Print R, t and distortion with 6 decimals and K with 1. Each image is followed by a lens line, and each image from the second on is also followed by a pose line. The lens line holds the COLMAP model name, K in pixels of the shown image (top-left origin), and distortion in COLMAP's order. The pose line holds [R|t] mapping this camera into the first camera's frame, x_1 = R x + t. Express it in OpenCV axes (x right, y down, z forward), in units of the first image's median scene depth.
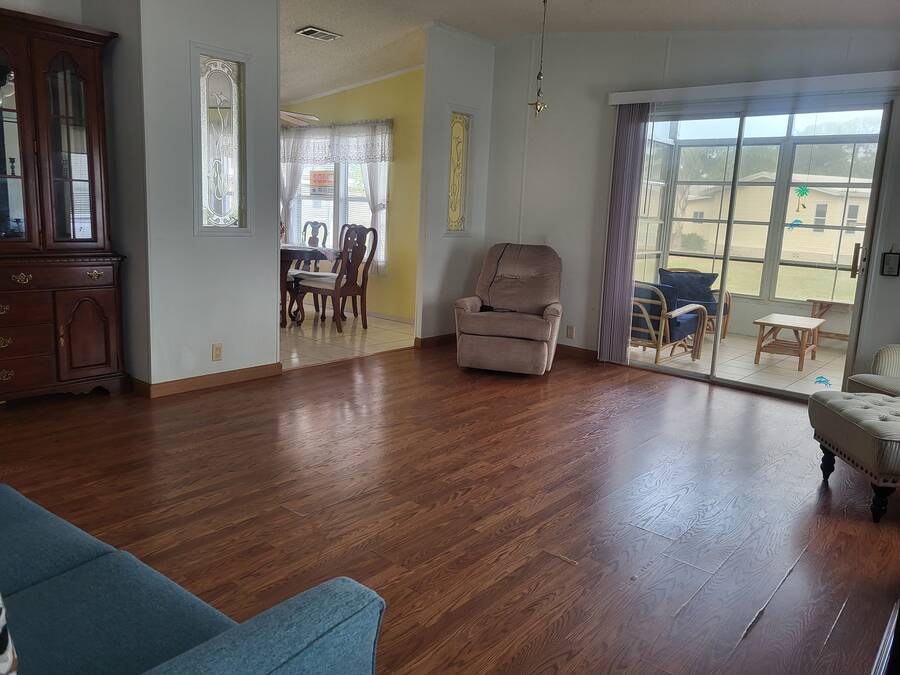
lens RADIAL K [[678.4, 0, 455.4], [0, 678.4, 333.4], [0, 0, 1]] dist [0.059321, -0.028734]
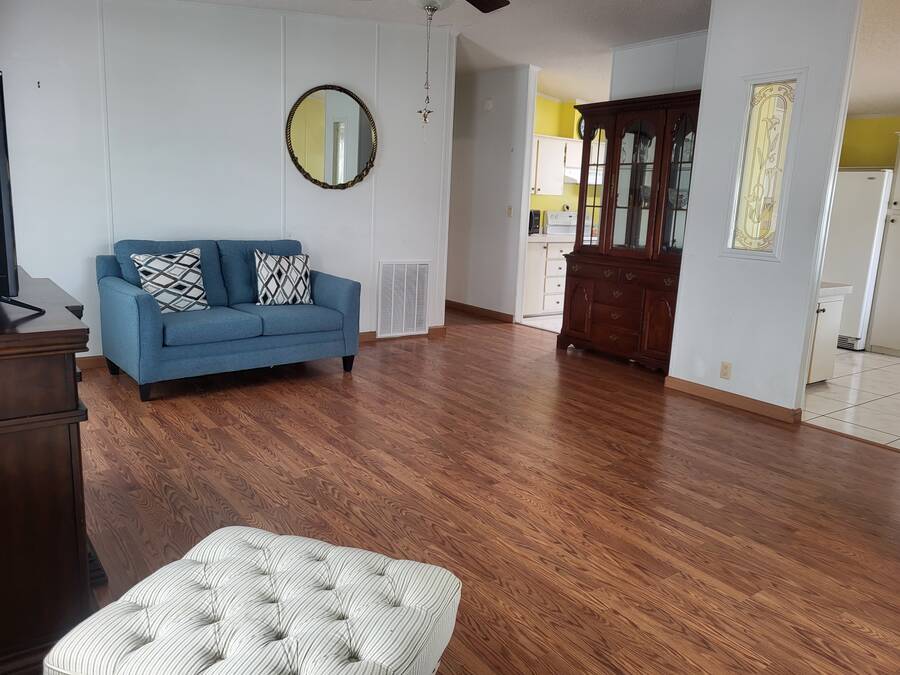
lens RADIAL K [[678.4, 0, 452.9], [0, 678.4, 315.0], [0, 0, 1]] dist [0.059321, -0.028734]
pose [[-0.230234, 0.107336, -0.967198, 1.066445], [-0.231268, 0.959388, 0.161521, -0.179730], [0.945255, 0.260869, -0.196060, 1.154763]]
